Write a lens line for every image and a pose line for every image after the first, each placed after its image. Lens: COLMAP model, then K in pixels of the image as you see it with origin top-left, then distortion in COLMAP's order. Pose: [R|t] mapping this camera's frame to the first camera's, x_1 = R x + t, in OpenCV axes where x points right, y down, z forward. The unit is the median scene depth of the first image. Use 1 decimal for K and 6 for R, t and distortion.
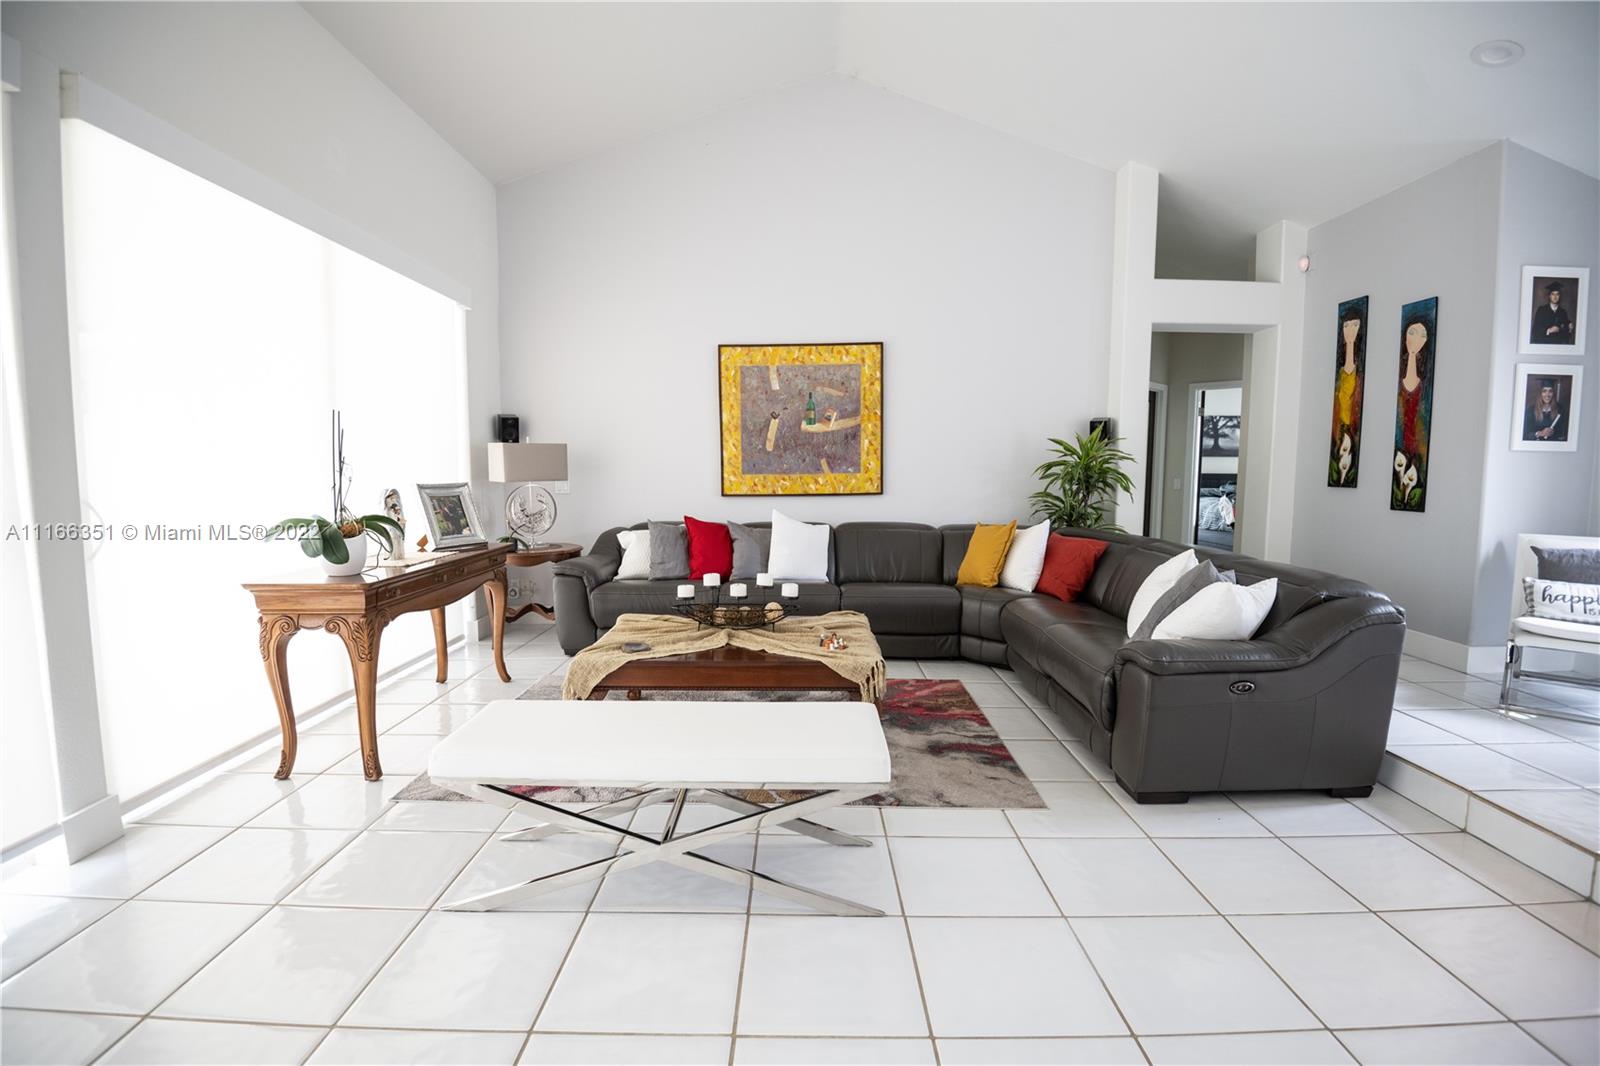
lens RADIAL K [[733.8, 0, 794.1], [0, 733.8, 541.6], [0, 0, 1]] dist [-0.030901, -0.010798]
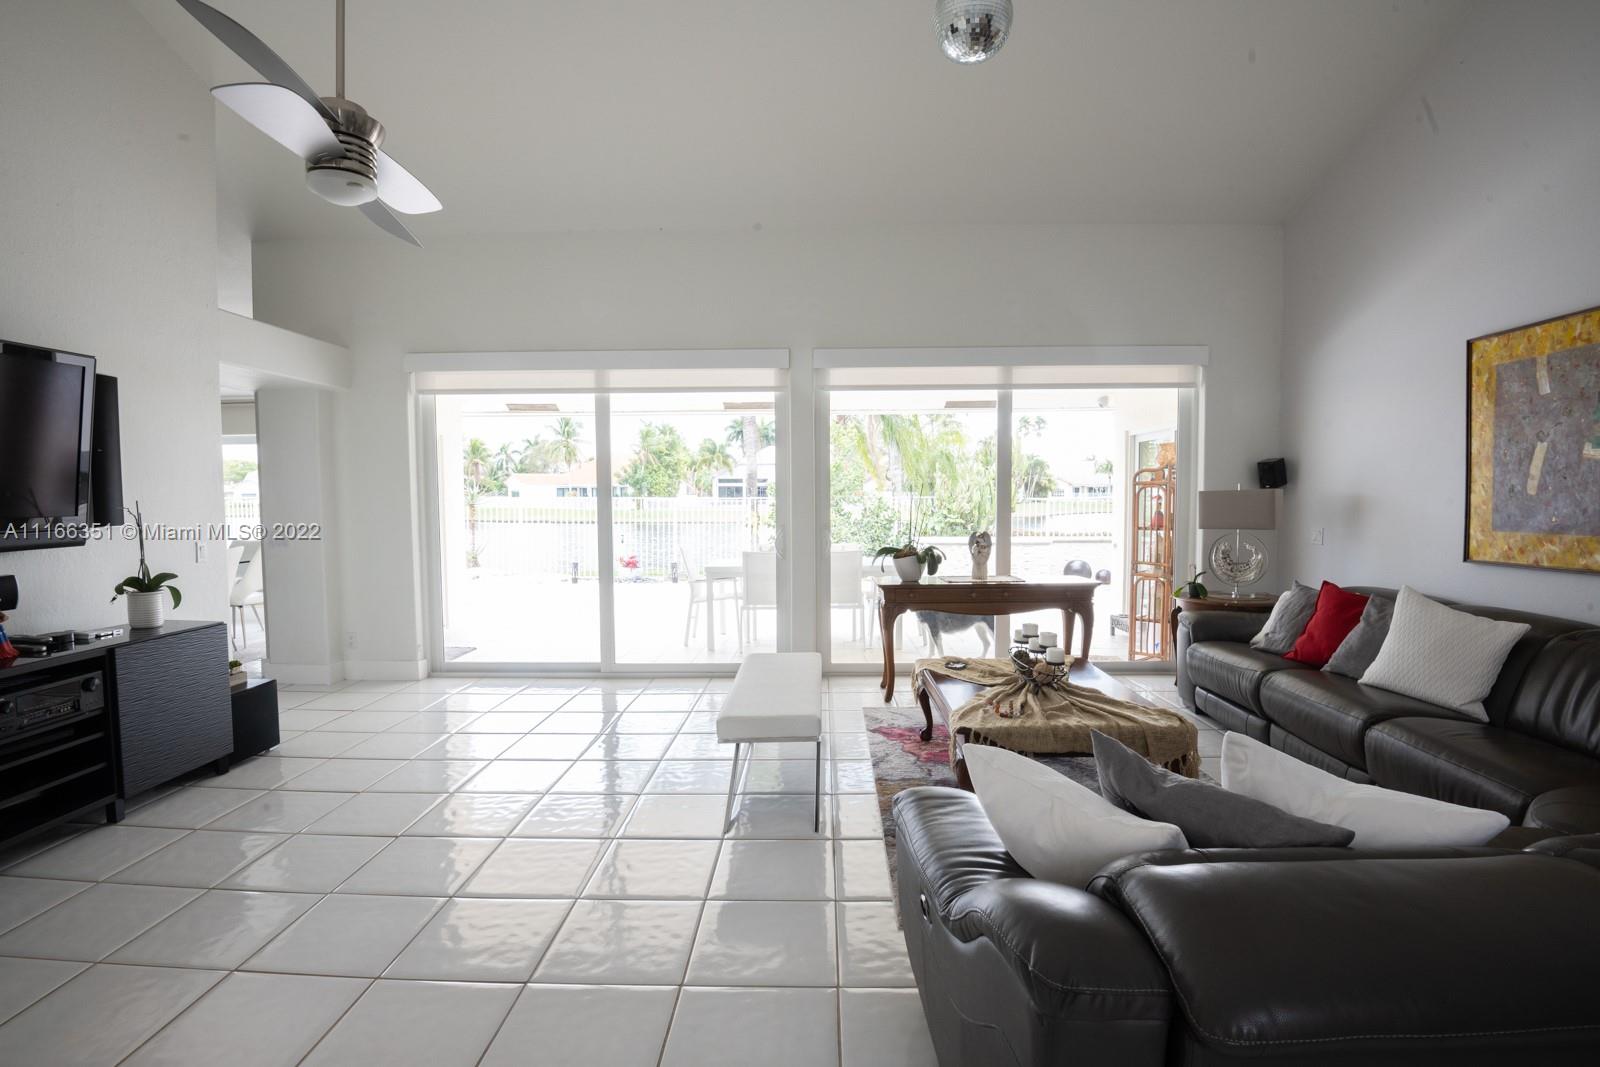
lens RADIAL K [[733.8, 0, 805.8], [0, 733.8, 529.0], [0, 0, 1]] dist [-0.030901, -0.010798]
pose [[-0.031264, 0.039559, -0.998728, 0.644010], [-0.092322, 0.994831, 0.042294, -0.072080], [0.995238, 0.093527, -0.027450, 0.467894]]
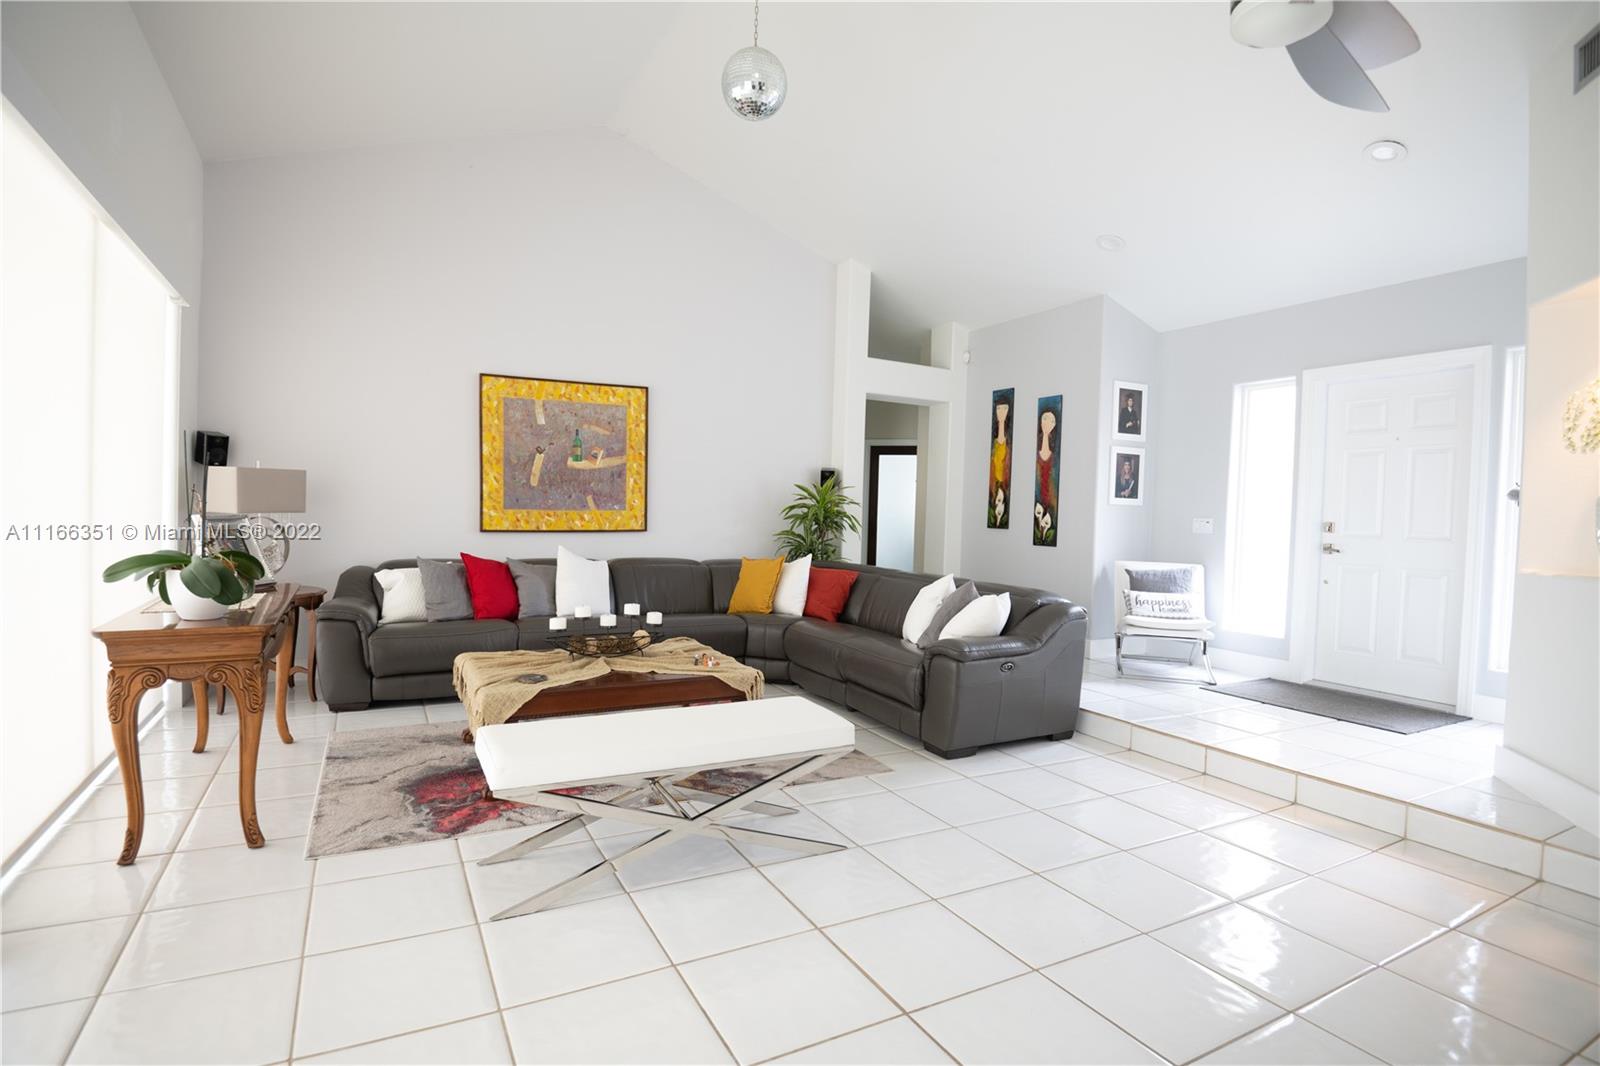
lens RADIAL K [[787.4, 0, 811.6], [0, 787.4, 536.8], [0, 0, 1]] dist [-0.030535, -0.004200]
pose [[0.873062, 0.005629, 0.487577, -0.247449], [0.022453, 0.998409, -0.051732, 0.007023], [-0.487092, 0.056113, 0.871546, -0.097613]]
